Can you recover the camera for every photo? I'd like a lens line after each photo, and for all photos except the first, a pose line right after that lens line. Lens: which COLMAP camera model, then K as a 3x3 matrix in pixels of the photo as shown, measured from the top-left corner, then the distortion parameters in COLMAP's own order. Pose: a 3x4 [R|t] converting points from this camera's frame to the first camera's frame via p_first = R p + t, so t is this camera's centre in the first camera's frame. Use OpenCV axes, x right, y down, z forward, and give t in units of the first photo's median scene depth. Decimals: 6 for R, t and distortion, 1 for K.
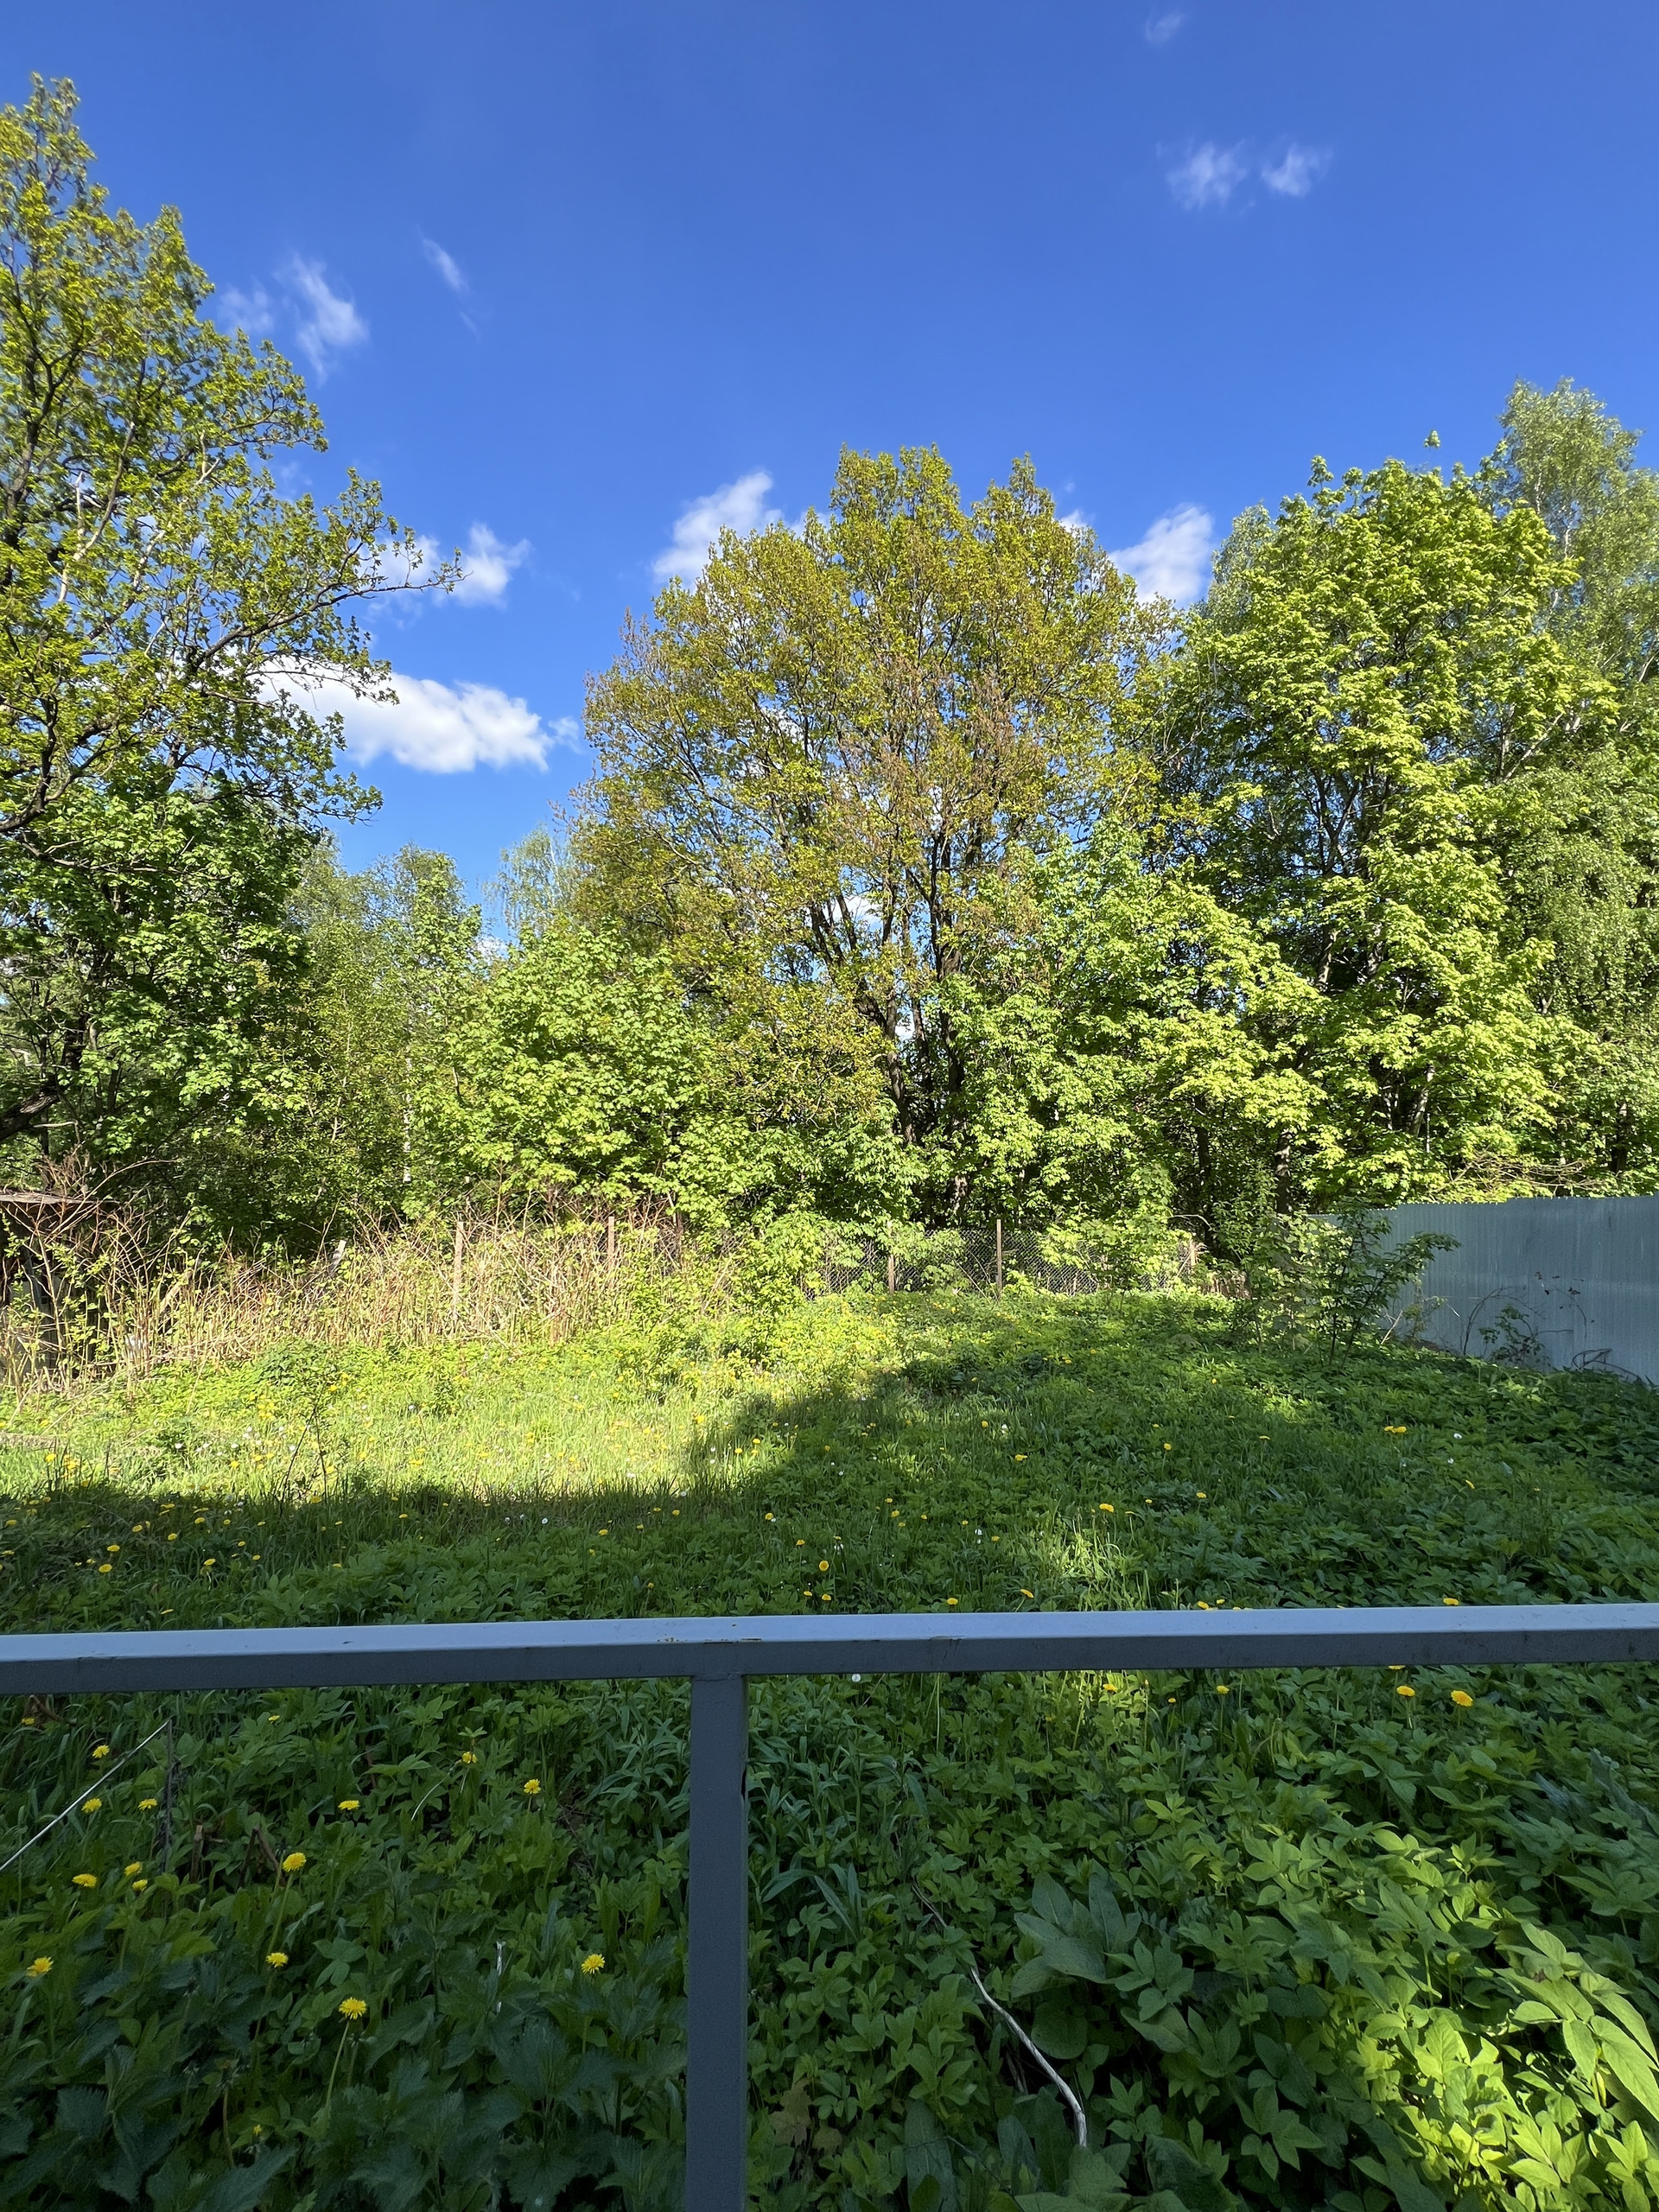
lens RADIAL K [[882.9, 0, 822.0], [0, 882.9, 1091.8], [0, 0, 1]] dist [-0.025657, -0.000246]
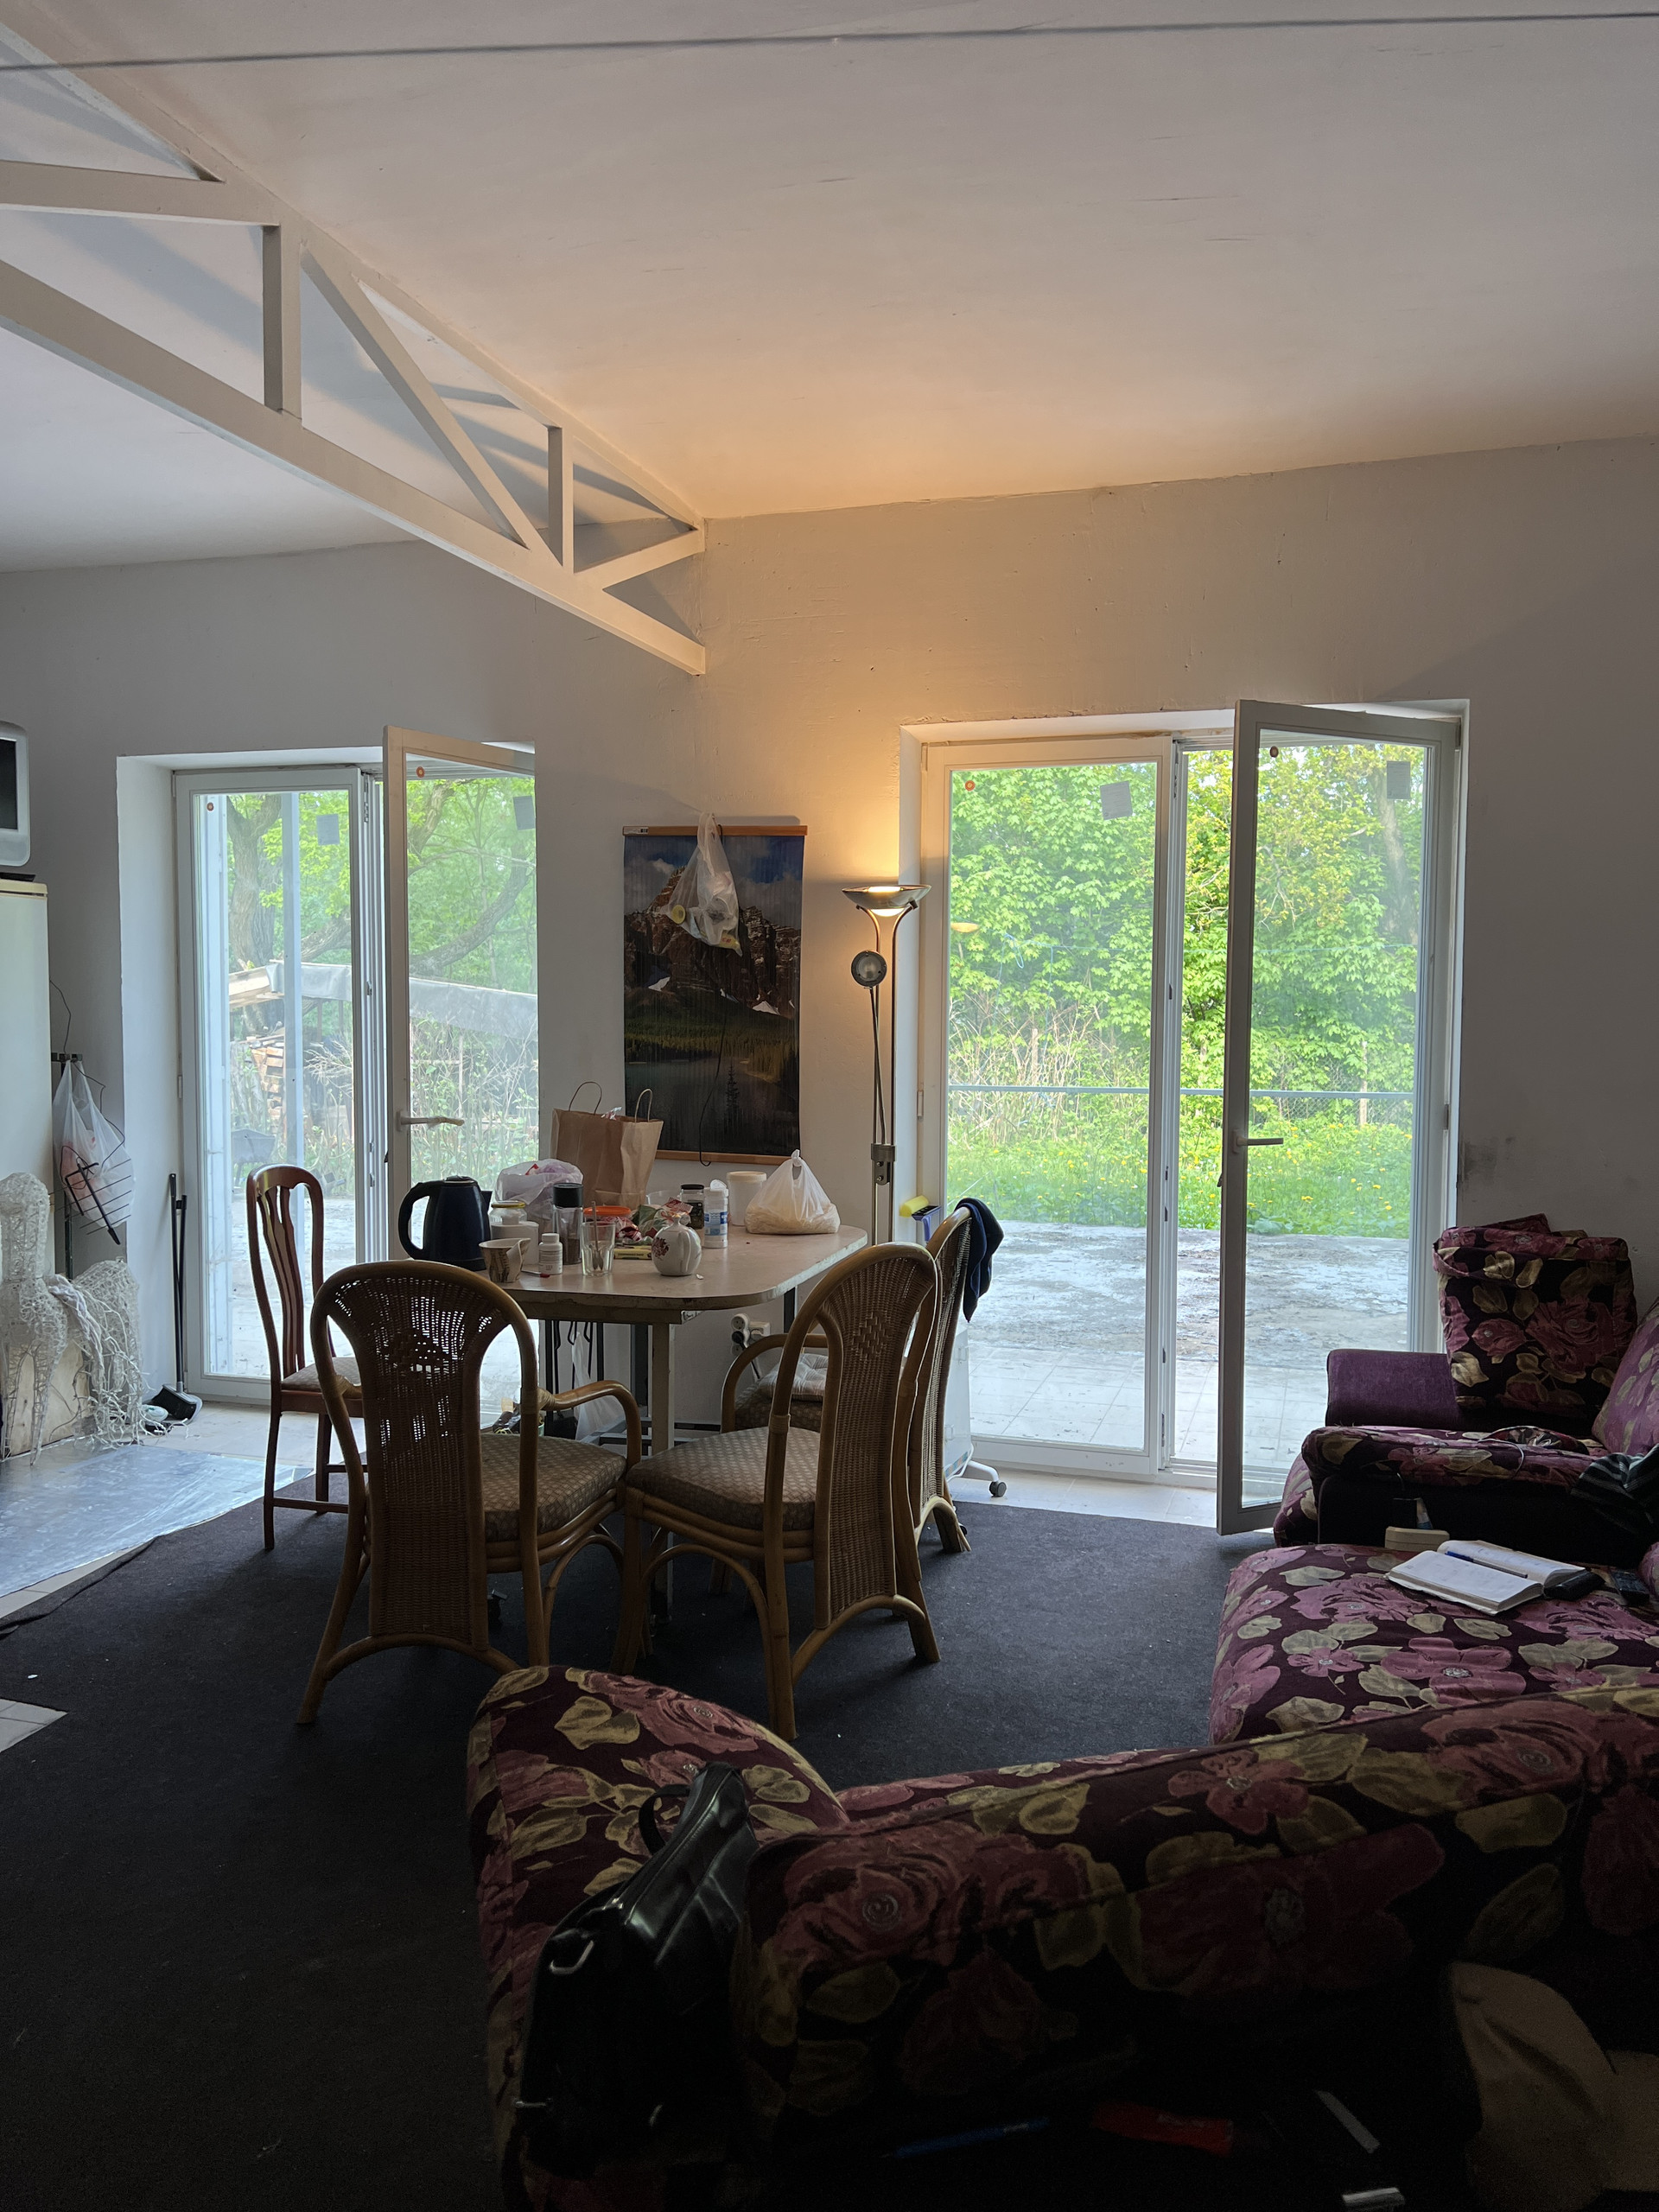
lens RADIAL K [[1645.5, 0, 821.3], [0, 1645.5, 1106.4], [0, 0, 1]] dist [0.037662, -0.041421]
pose [[0.955519, 0.034270, -0.292931, 0.048933], [0.017501, 0.984888, 0.172306, -0.073868], [0.294409, -0.169769, 0.940480, -0.653751]]
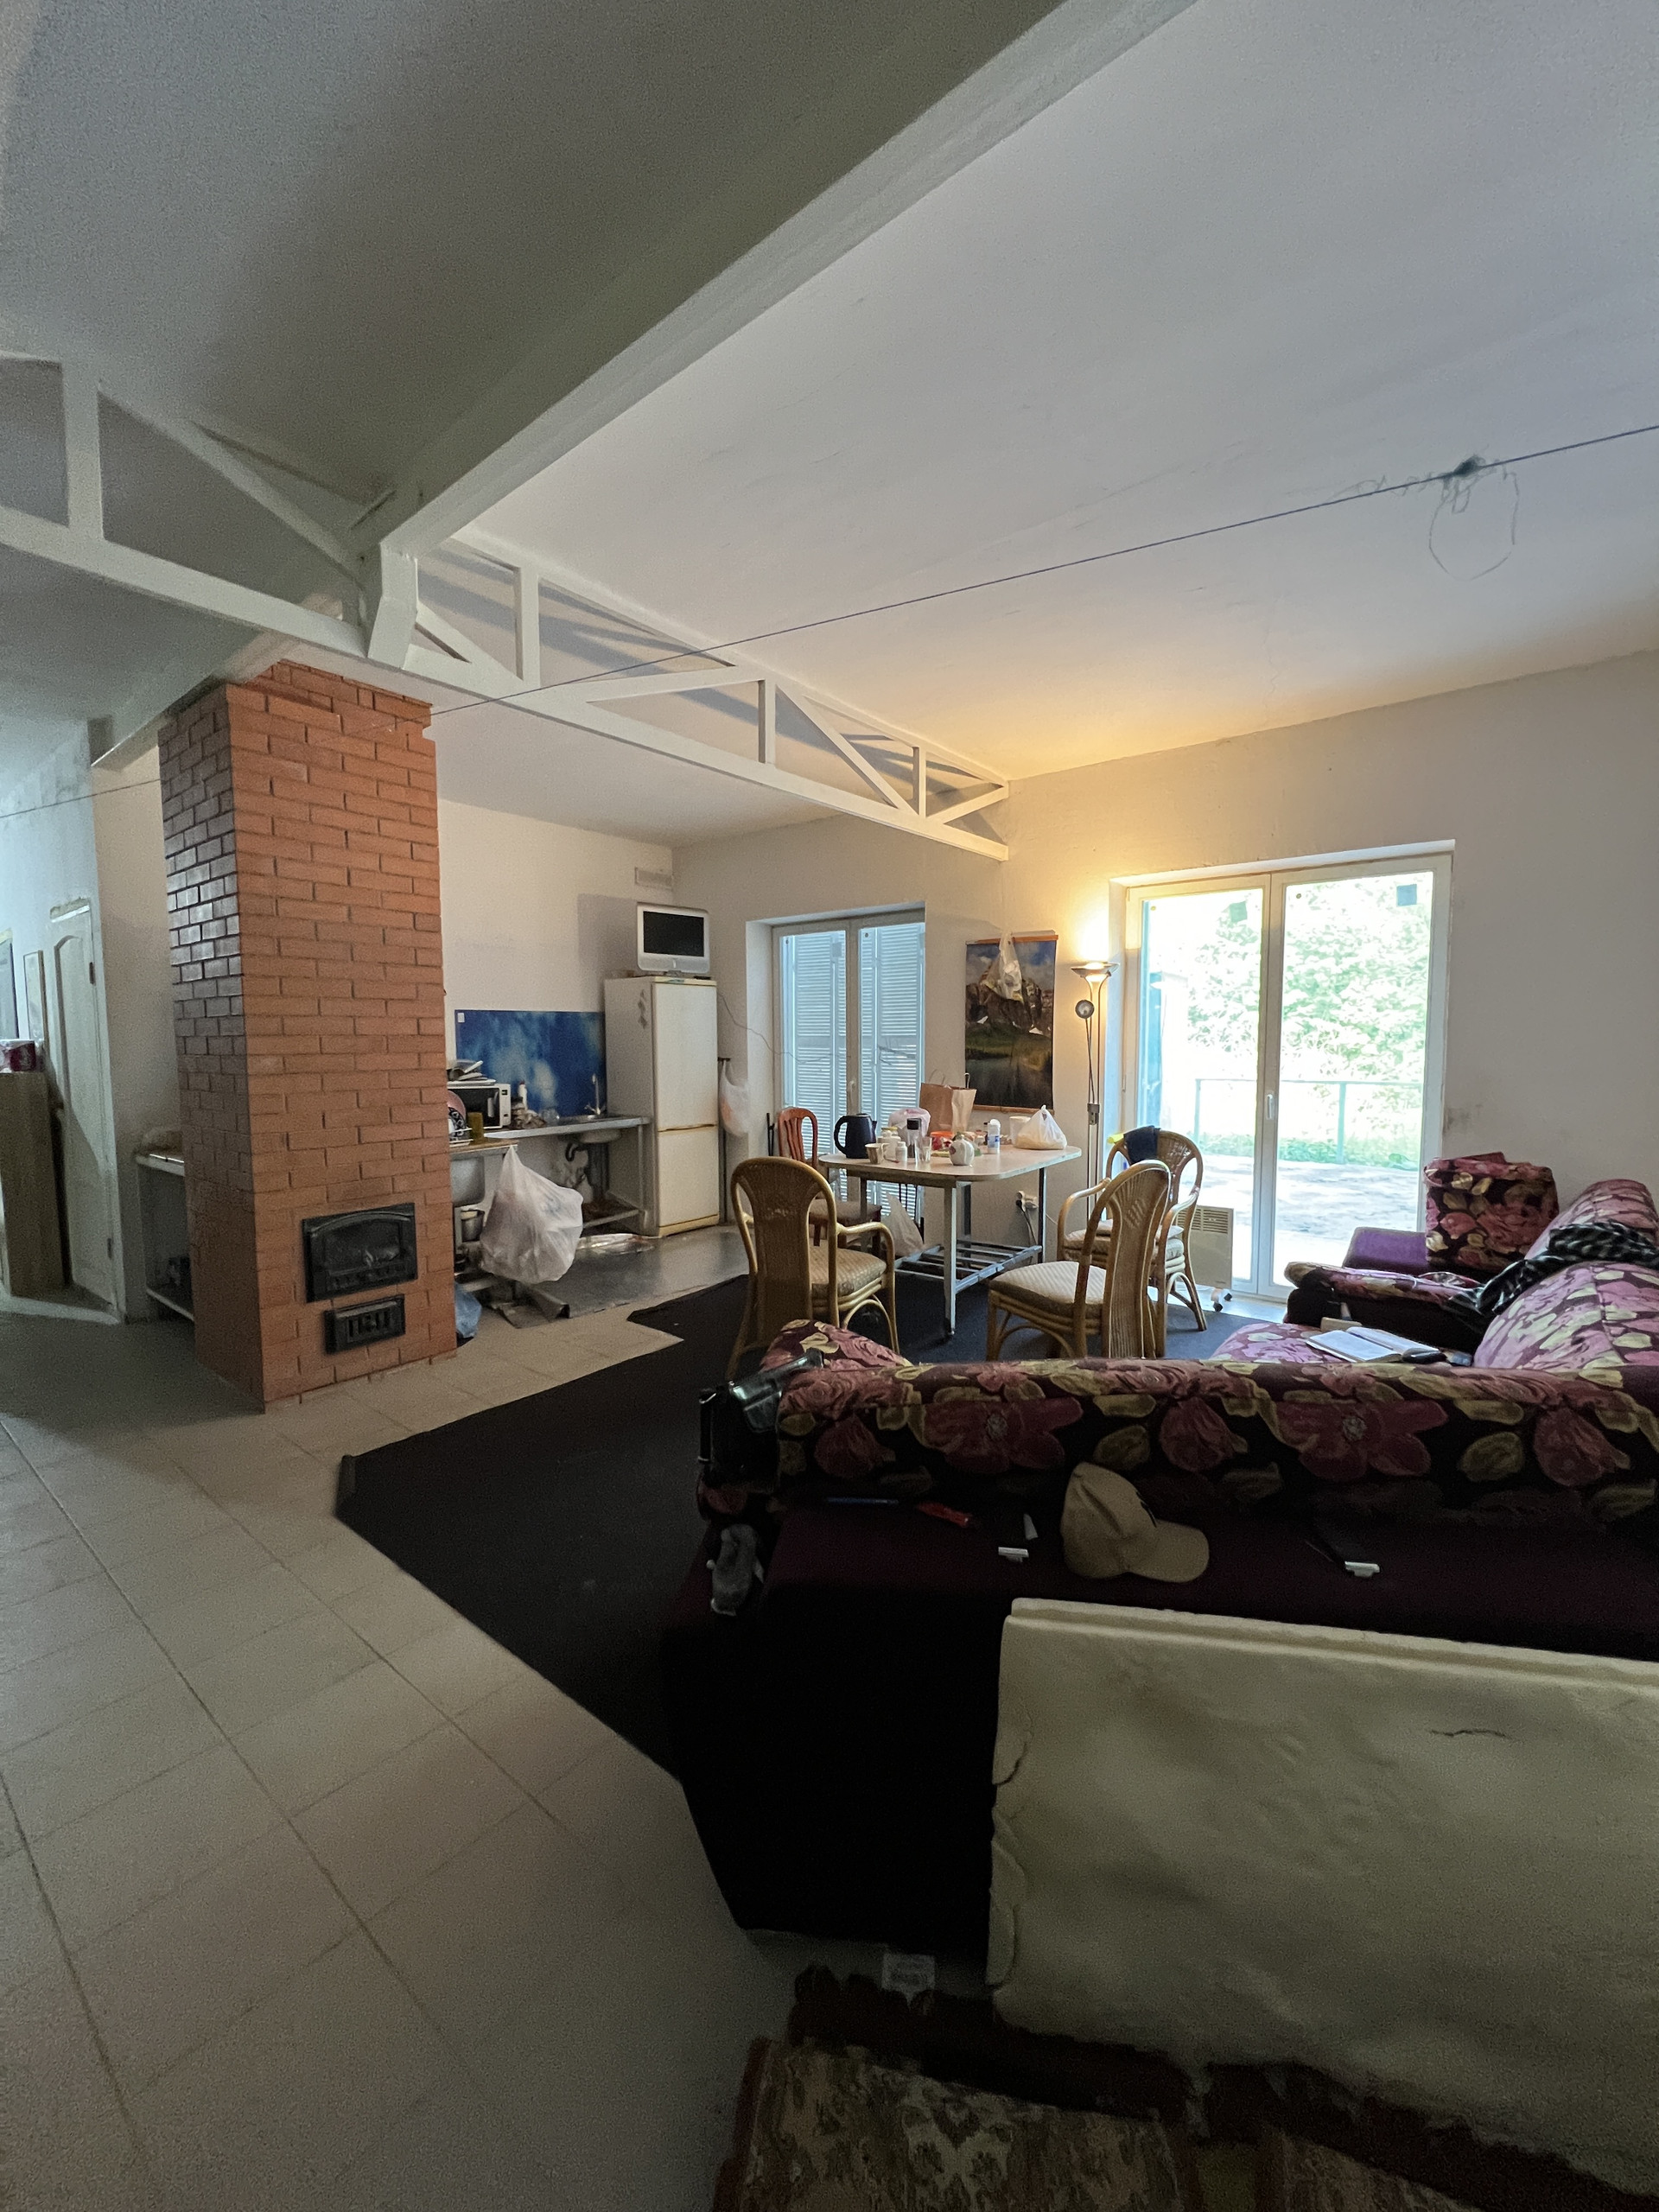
lens RADIAL K [[882.9, 0, 824.7], [0, 882.9, 1105.5], [0, 0, 1]] dist [-0.025657, -0.000246]
pose [[0.773749, 0.053850, -0.631200, 0.098738], [0.069763, 0.983077, 0.169389, -0.071140], [0.629640, -0.175099, 0.756898, -0.654424]]
